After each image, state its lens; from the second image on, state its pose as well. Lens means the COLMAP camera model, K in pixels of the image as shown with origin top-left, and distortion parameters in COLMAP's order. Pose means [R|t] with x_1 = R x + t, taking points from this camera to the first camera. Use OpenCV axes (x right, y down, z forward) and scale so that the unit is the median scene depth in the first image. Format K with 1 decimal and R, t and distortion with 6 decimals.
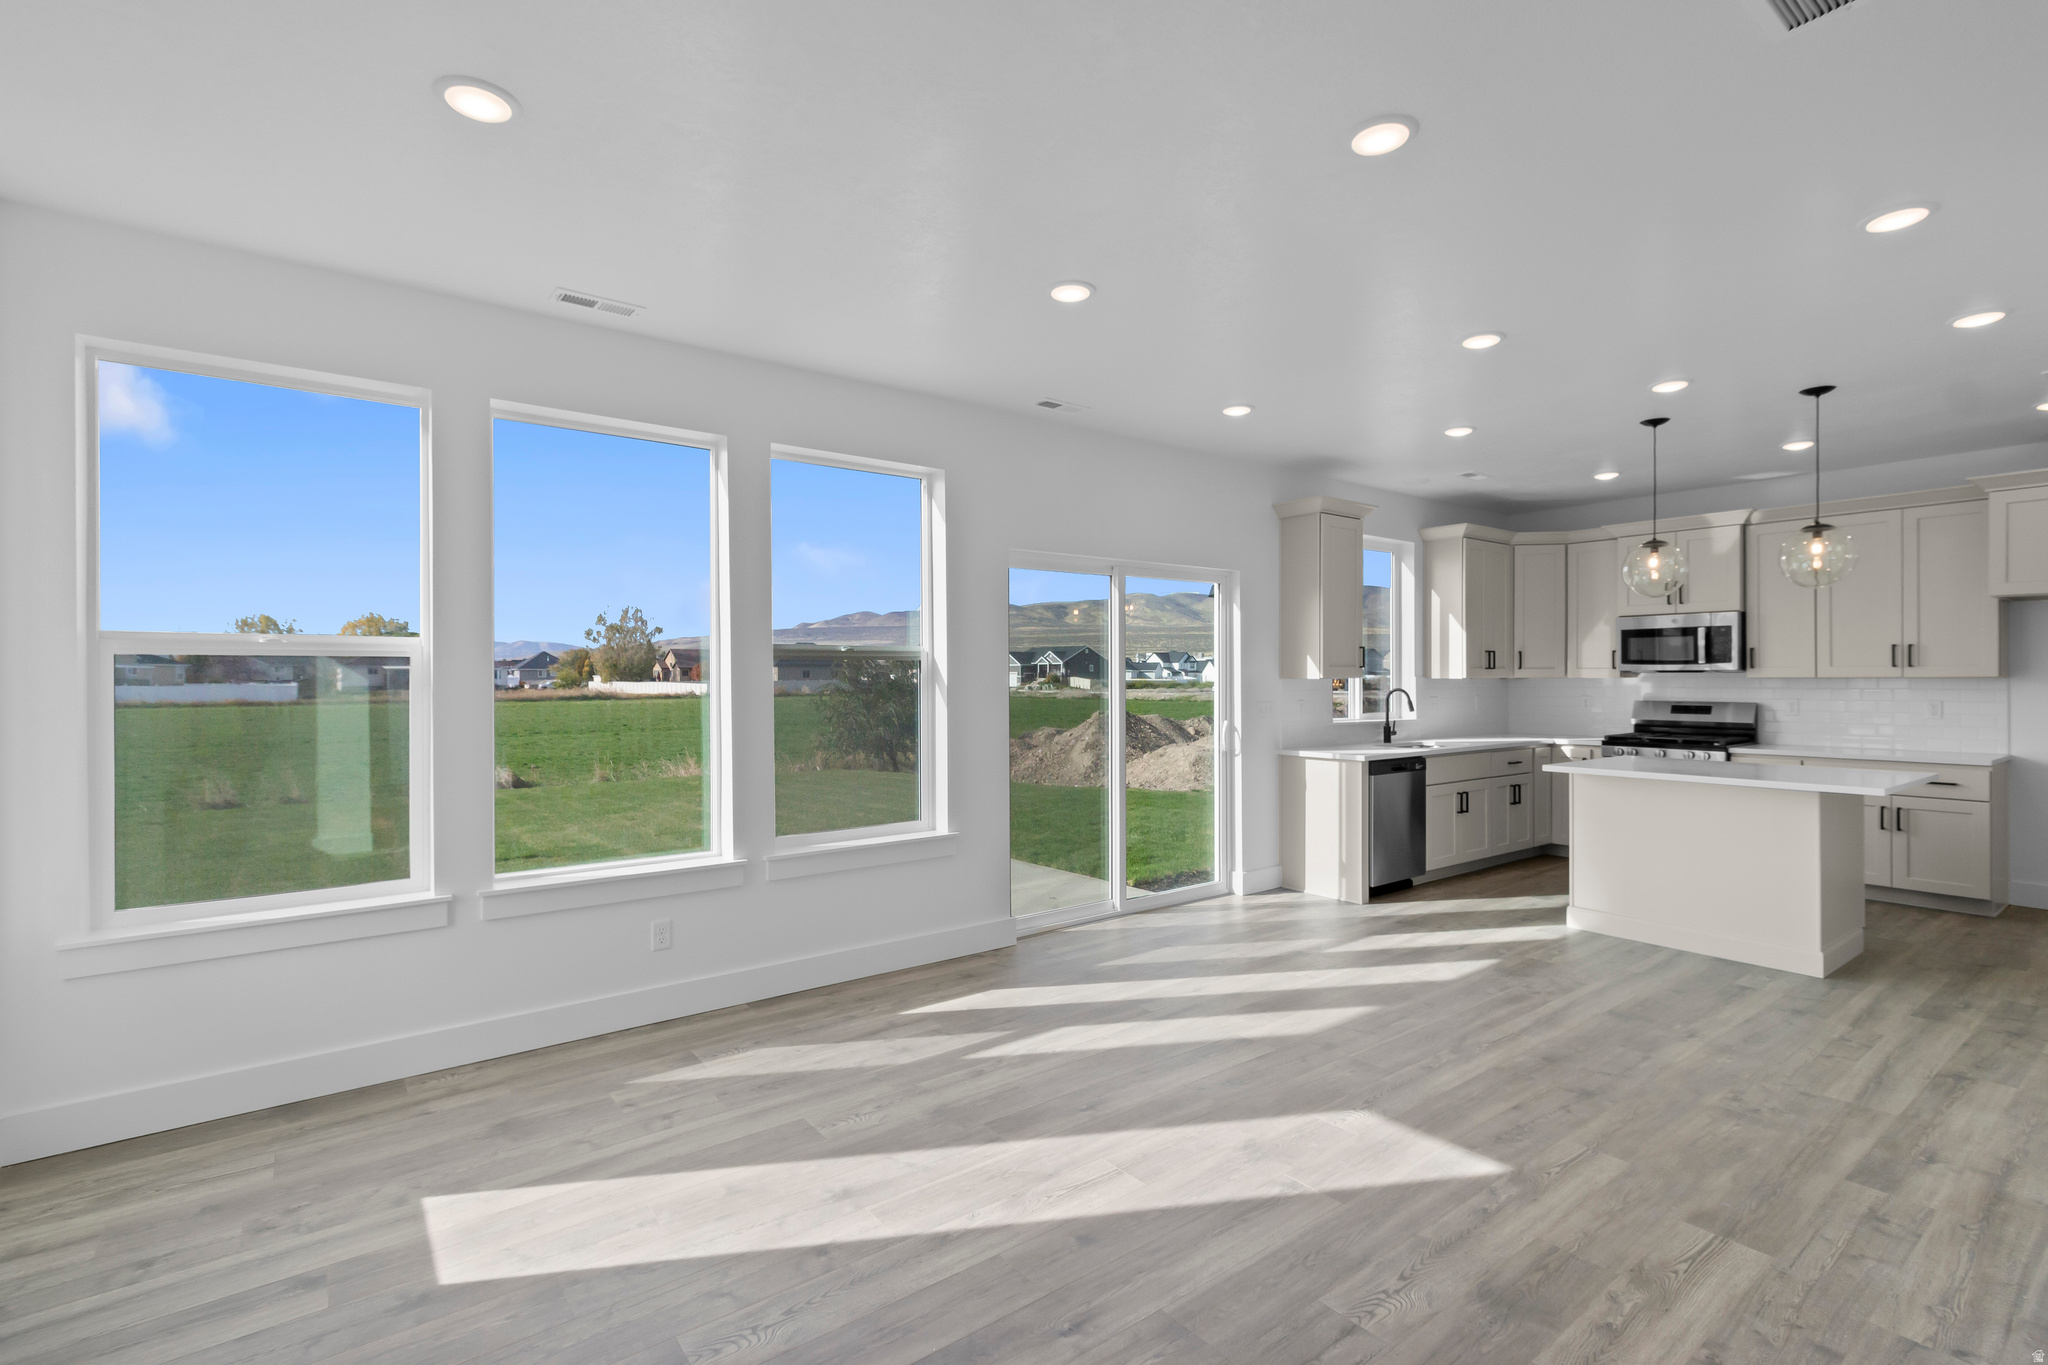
lens RADIAL K [[942.4, 0, 1035.6], [0, 942.4, 681.8], [0, 0, 1]] dist [0.003032, 0.000206]
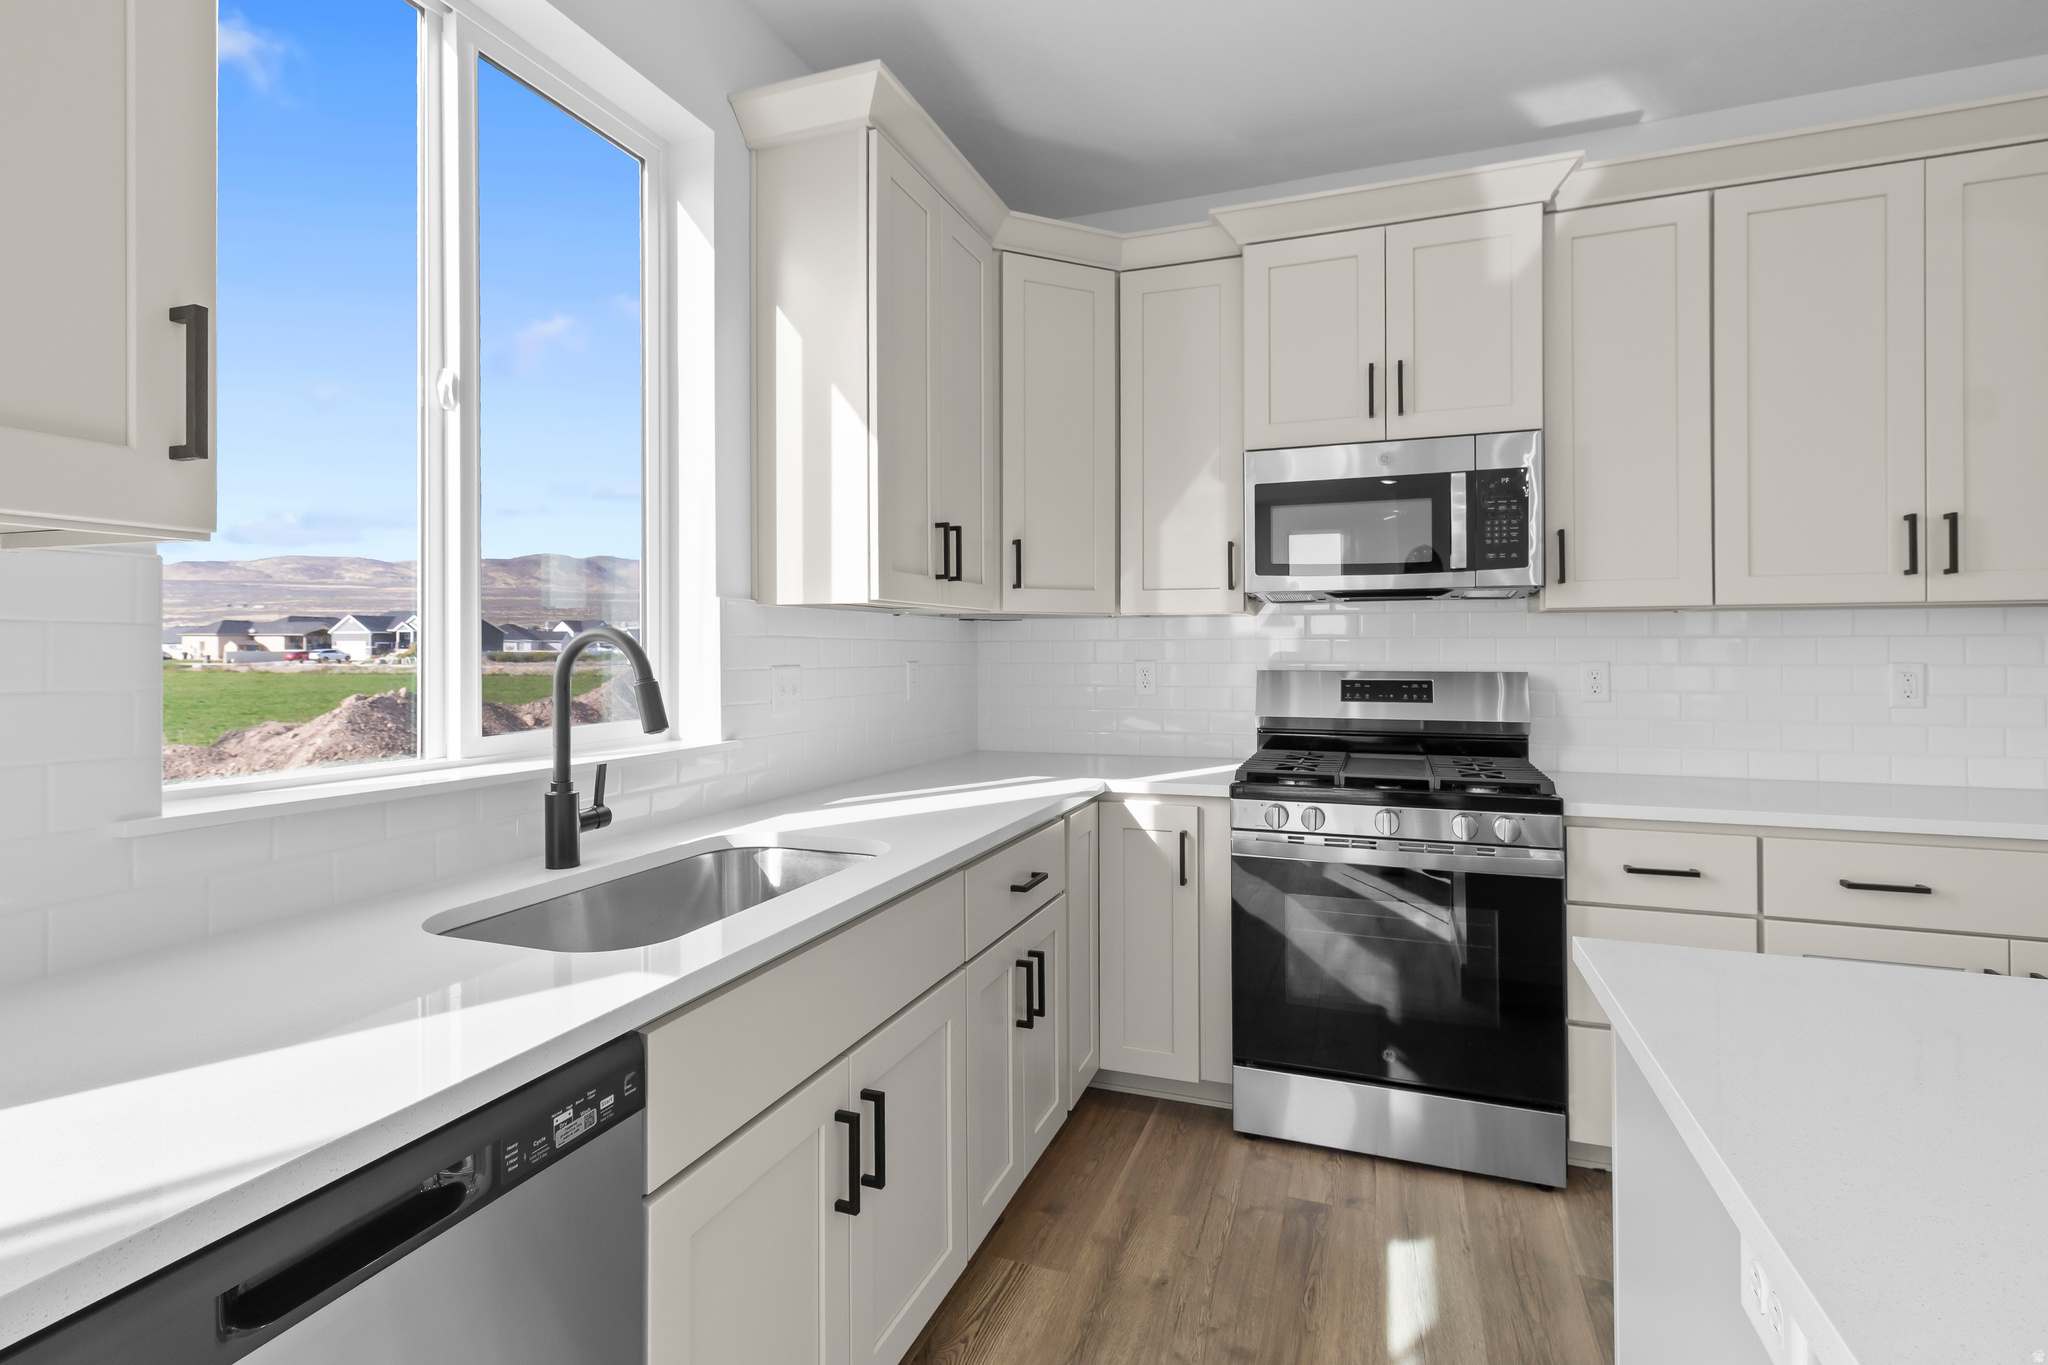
lens RADIAL K [[974.4, 0, 1020.8], [0, 974.4, 641.4], [0, 0, 1]] dist [0.004318, 0.000376]
pose [[0.848232, 0.005119, 0.529600, 0.552735], [0.001640, 0.999923, -0.012291, 0.021346], [-0.529622, 0.011294, 0.848159, 1.193969]]
